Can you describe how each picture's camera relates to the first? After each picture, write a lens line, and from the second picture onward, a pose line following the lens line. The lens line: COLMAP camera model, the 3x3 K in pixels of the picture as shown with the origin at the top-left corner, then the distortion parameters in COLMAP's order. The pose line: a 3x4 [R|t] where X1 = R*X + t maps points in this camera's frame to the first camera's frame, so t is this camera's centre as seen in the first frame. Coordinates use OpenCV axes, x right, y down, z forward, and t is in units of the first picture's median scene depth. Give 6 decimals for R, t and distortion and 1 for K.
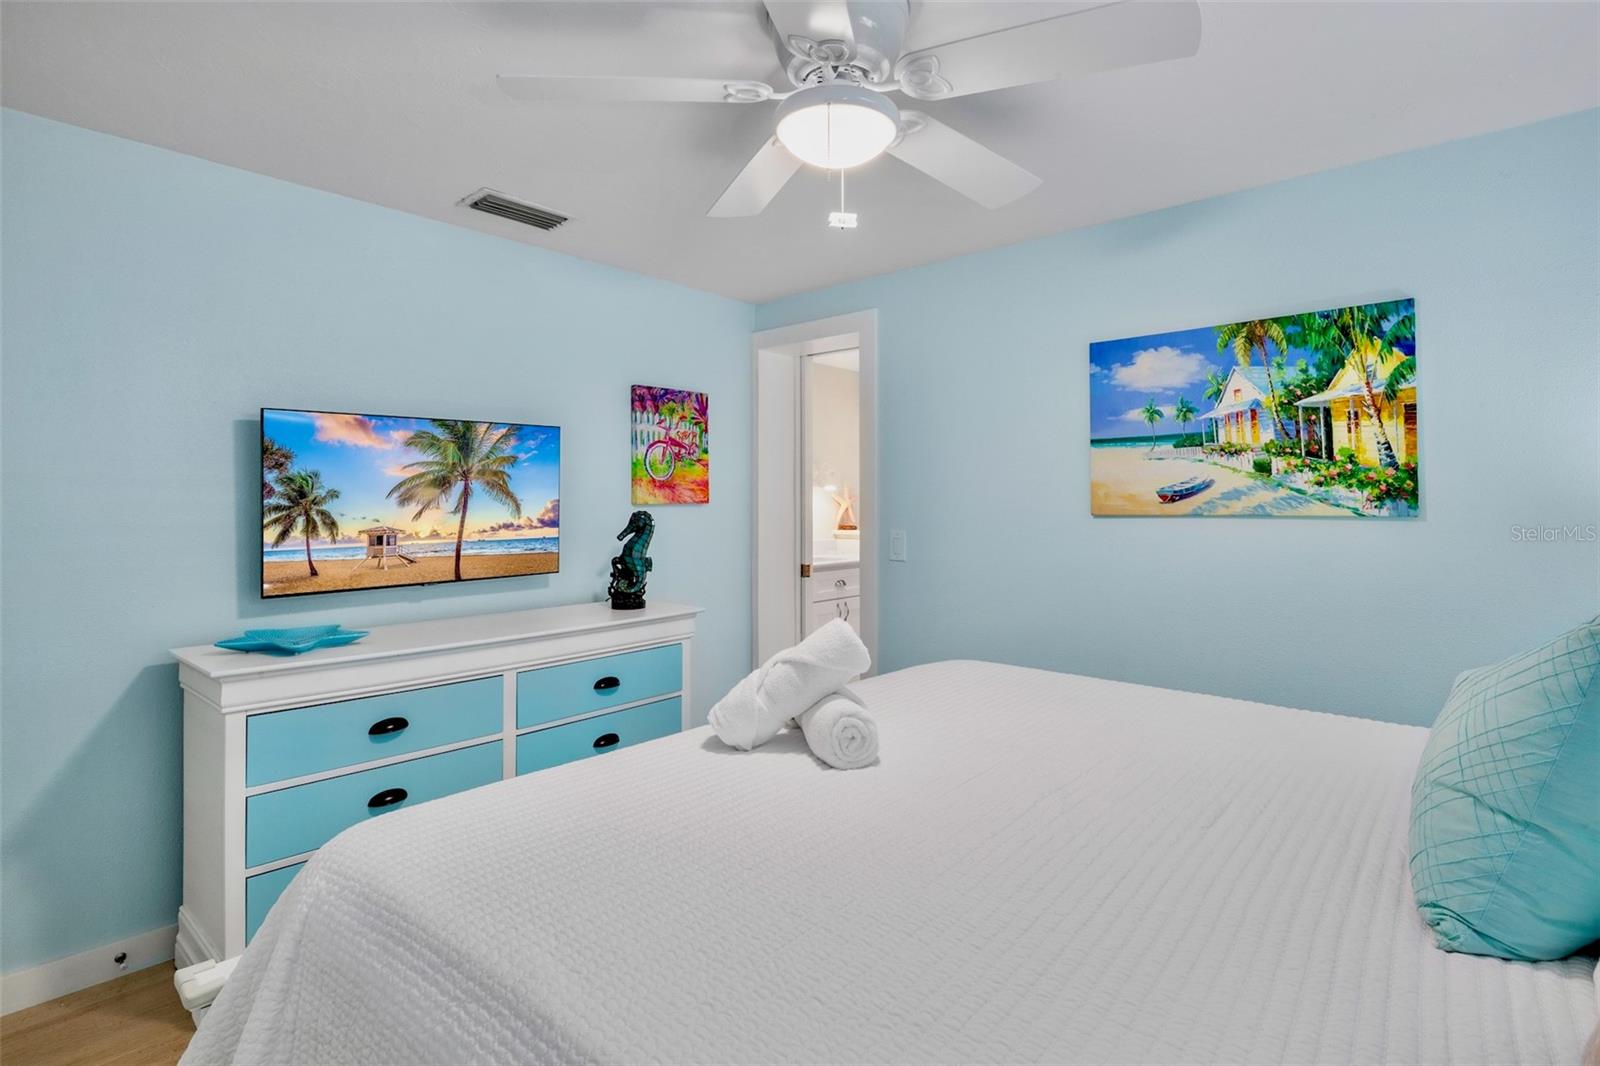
lens RADIAL K [[792.9, 0, 799.9], [0, 792.9, 515.1], [0, 0, 1]] dist [-0.015283, -0.000453]
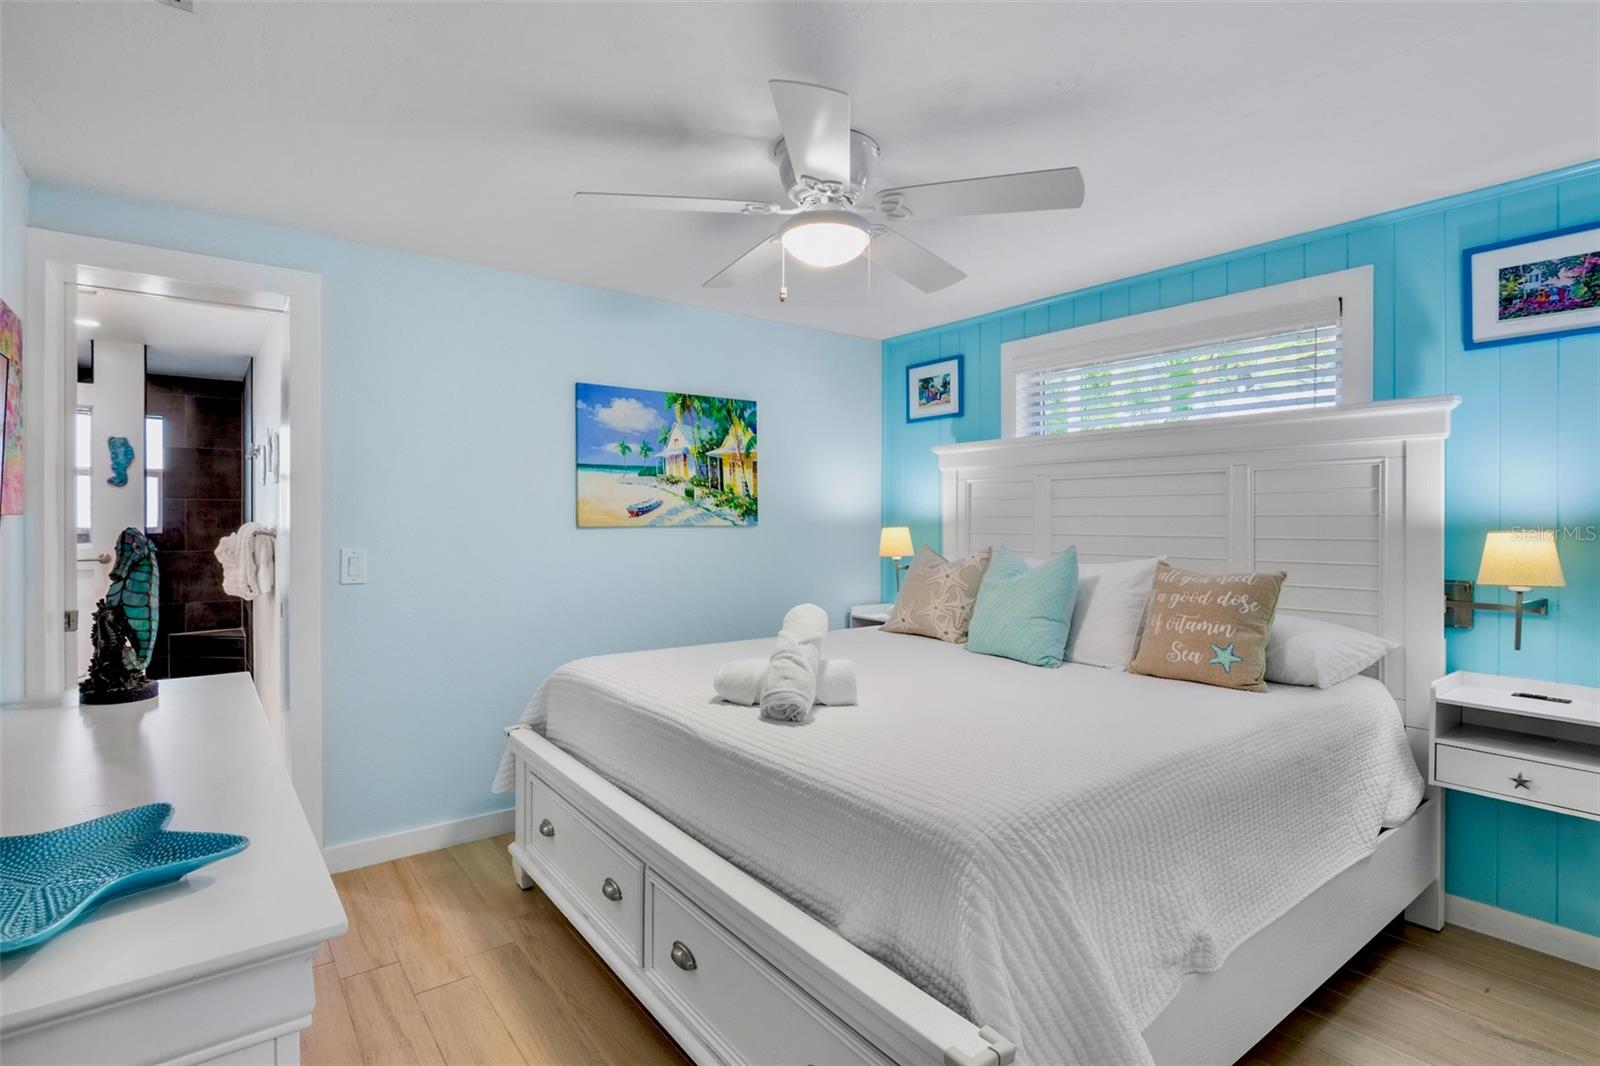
lens RADIAL K [[781.5, 0, 794.2], [0, 781.5, 526.6], [0, 0, 1]] dist [-0.001864, -0.000322]
pose [[0.195190, -0.010173, 0.980713, -0.847759], [0.008988, 0.999923, 0.008584, -0.008947], [-0.980724, 0.007139, 0.195266, 0.528240]]
